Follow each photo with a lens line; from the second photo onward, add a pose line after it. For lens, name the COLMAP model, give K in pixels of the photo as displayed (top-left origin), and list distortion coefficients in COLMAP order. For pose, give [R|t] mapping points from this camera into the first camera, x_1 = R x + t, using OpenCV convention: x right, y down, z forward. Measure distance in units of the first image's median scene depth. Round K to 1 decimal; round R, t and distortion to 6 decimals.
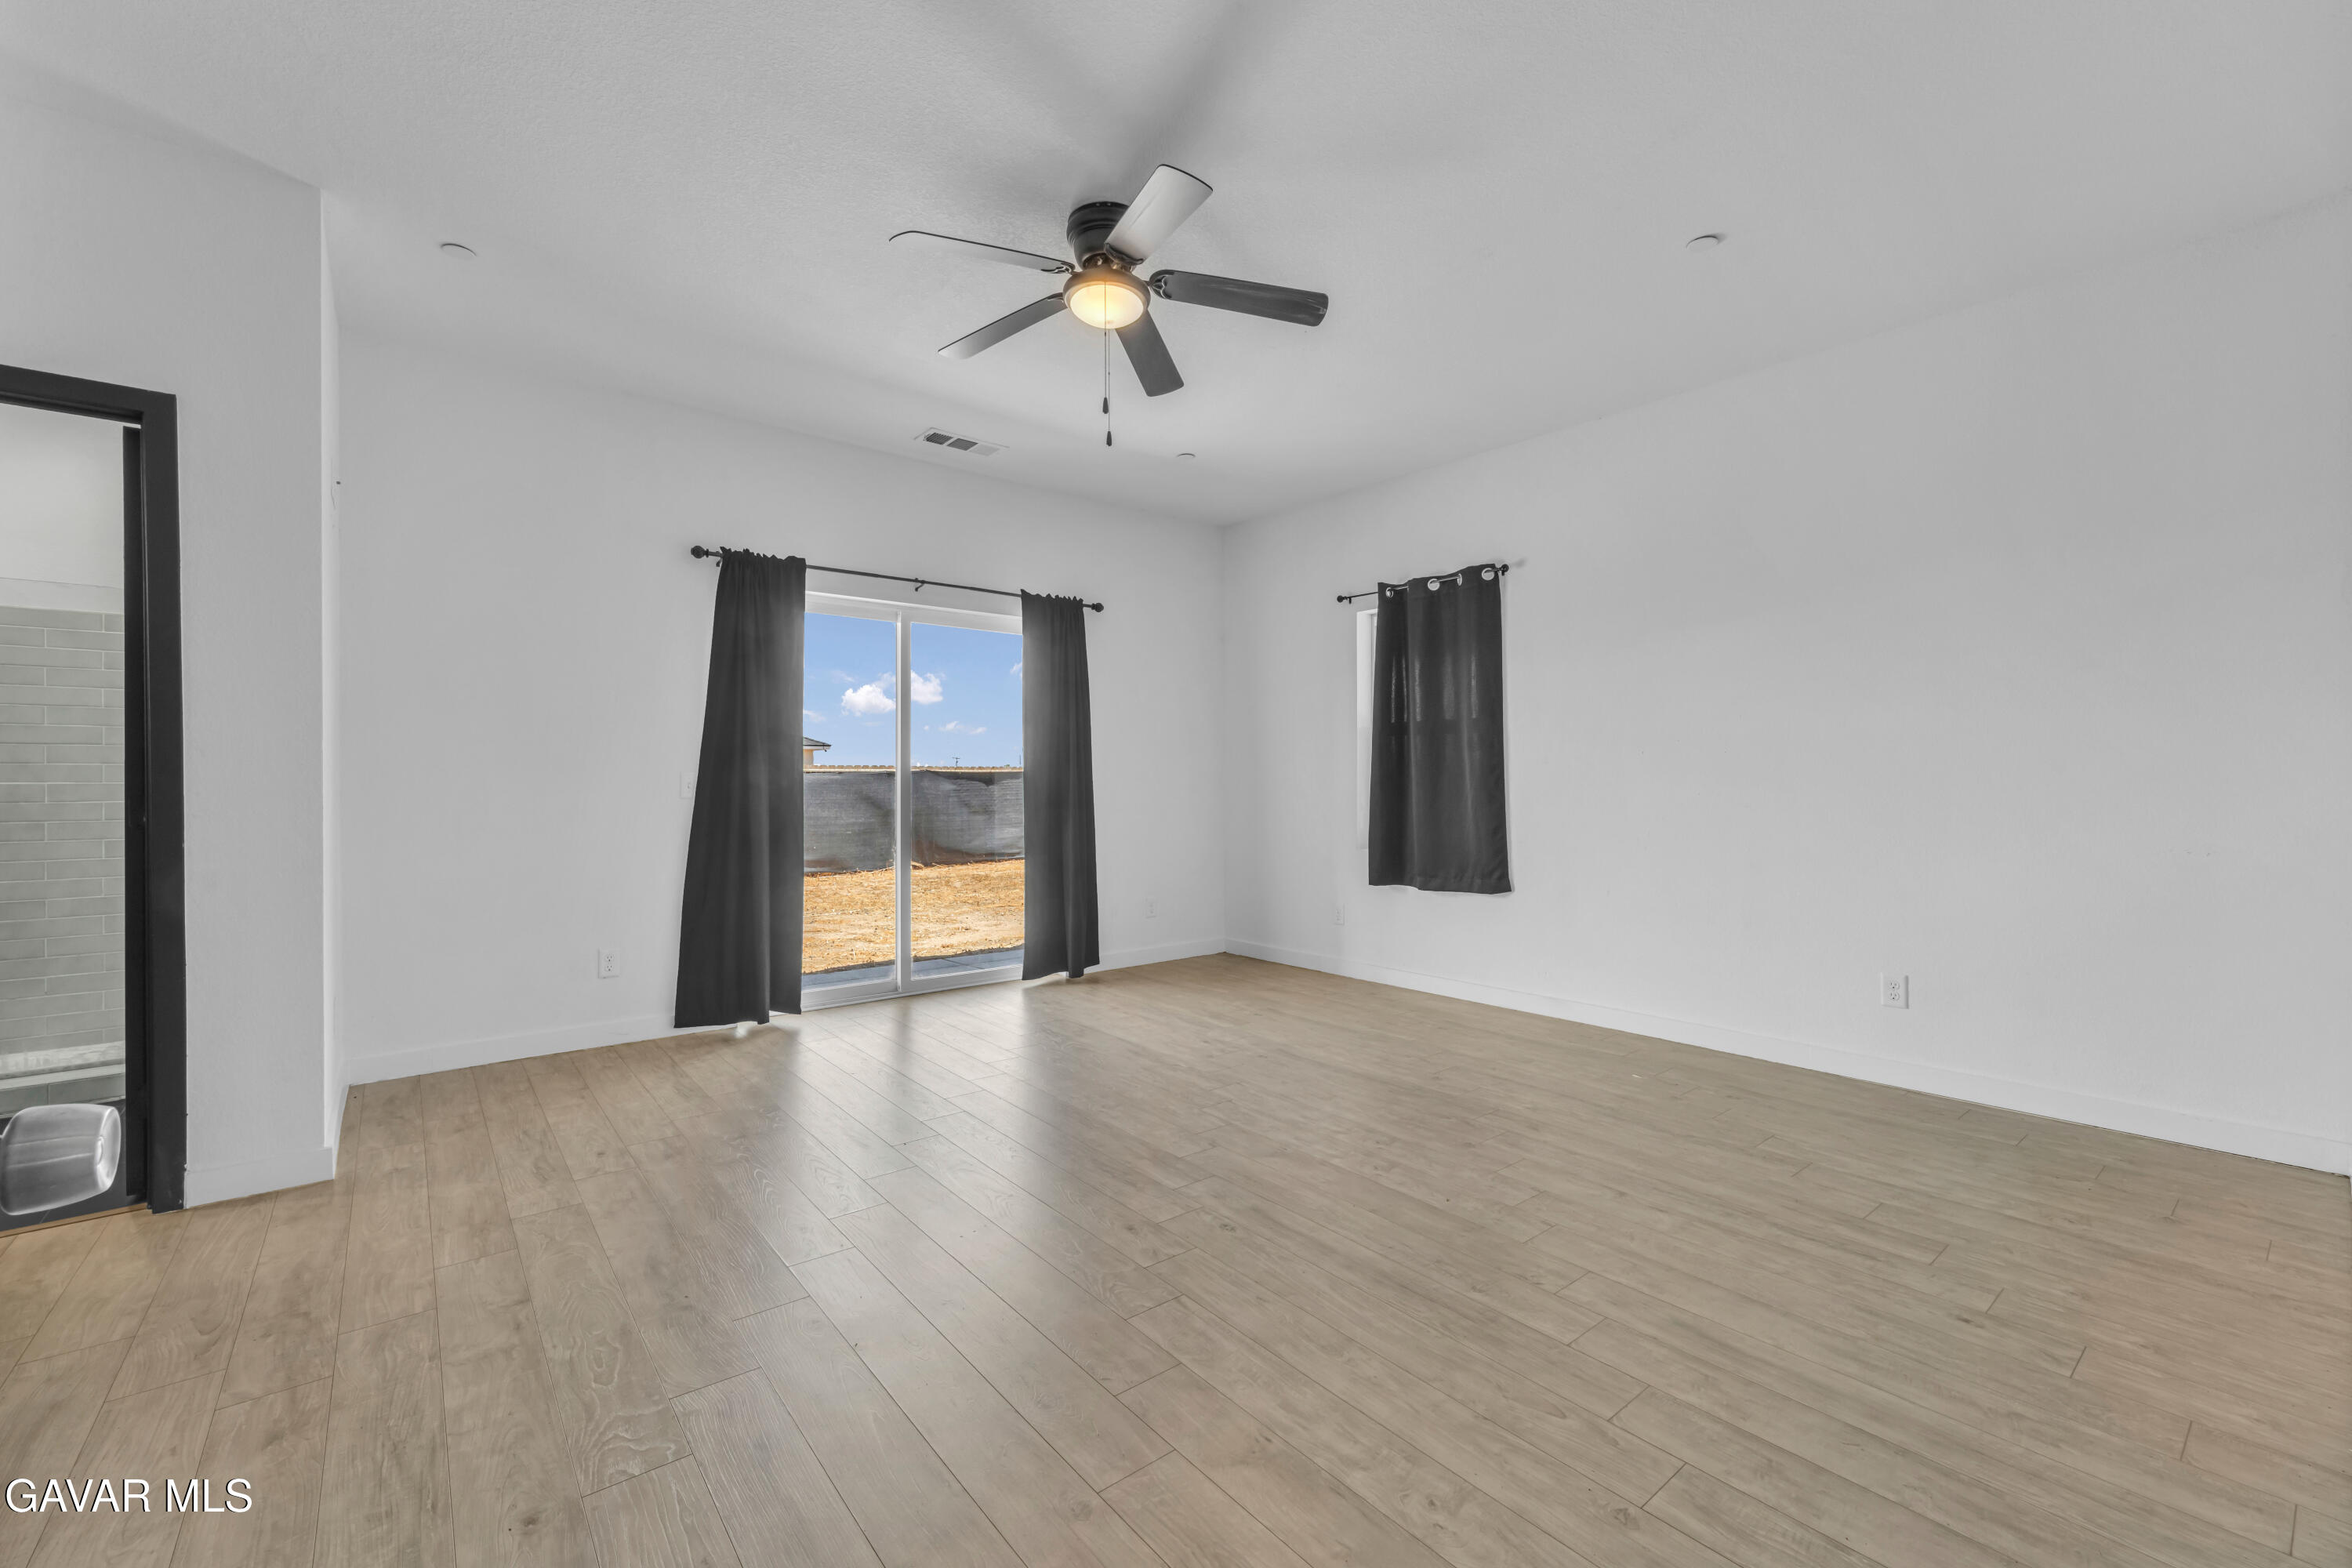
lens RADIAL K [[941.2, 0, 1171.1], [0, 941.2, 781.0], [0, 0, 1]] dist [0.004598, -0.000195]
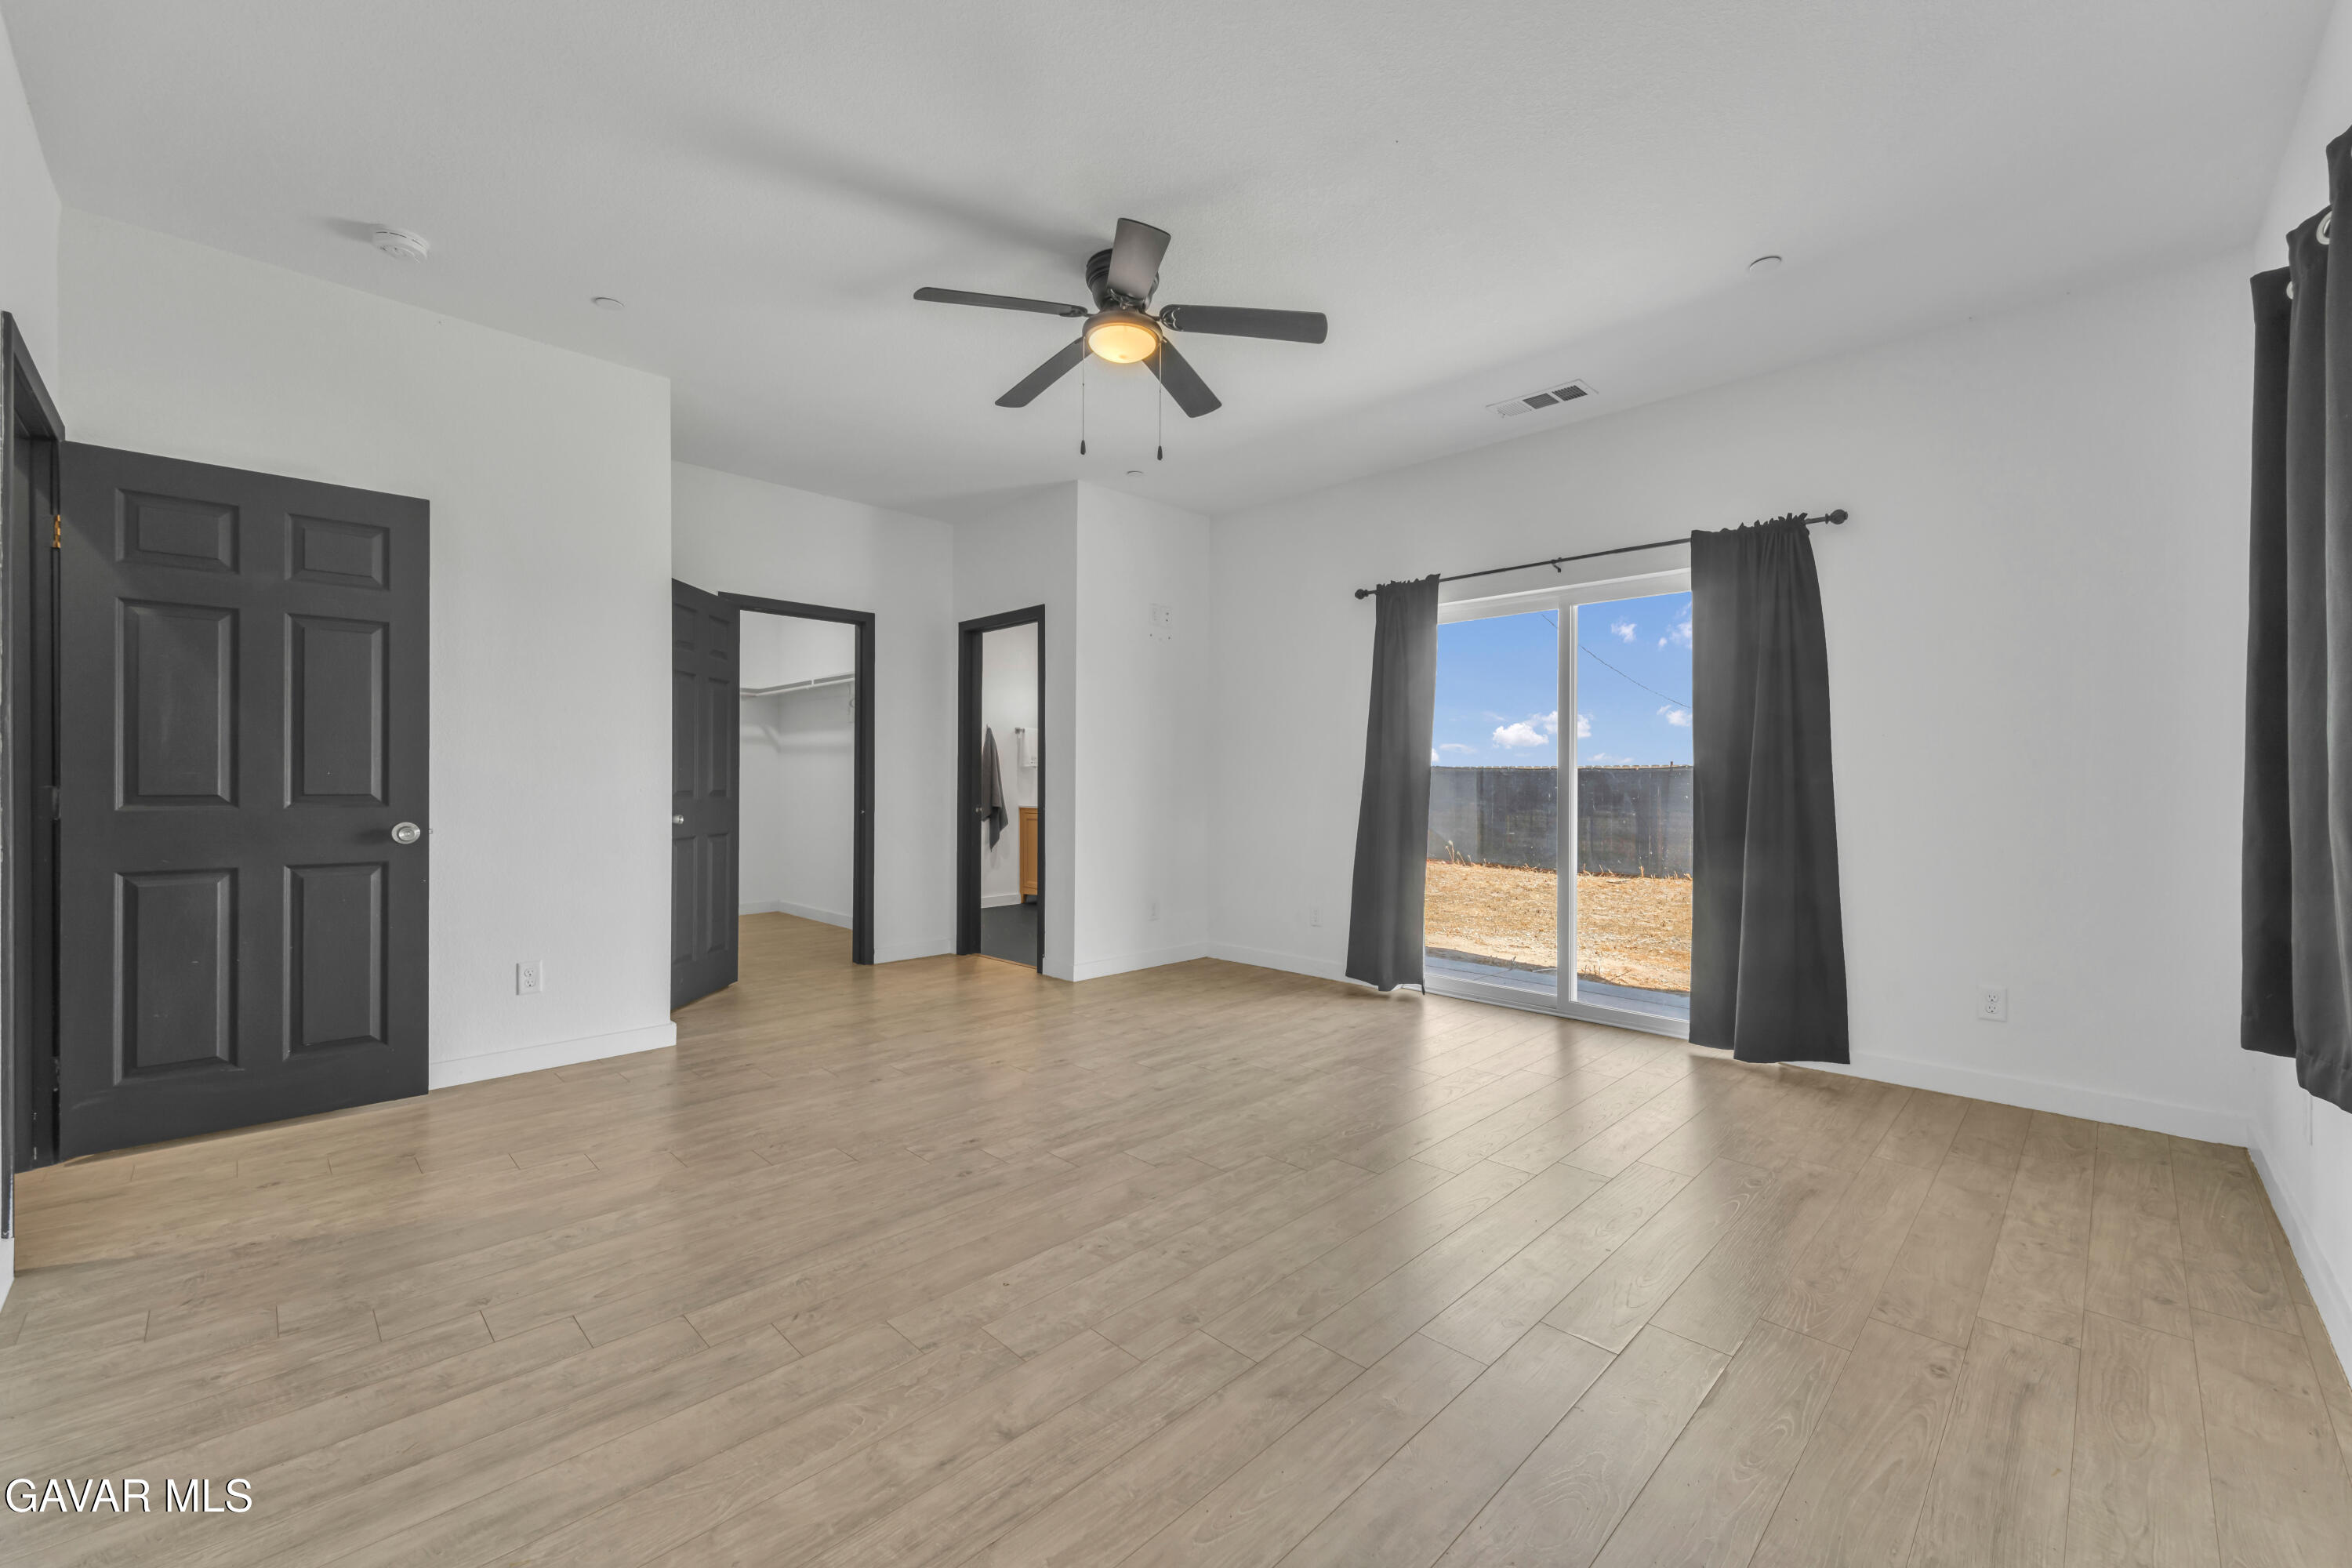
lens RADIAL K [[941.2, 0, 1219.2], [0, 941.2, 788.3], [0, 0, 1]] dist [0.004598, -0.000195]
pose [[0.134778, 0.010320, -0.990822, 1.033010], [-0.003307, 0.999945, 0.009965, -0.002034], [0.990870, 0.001933, 0.134805, 0.973125]]
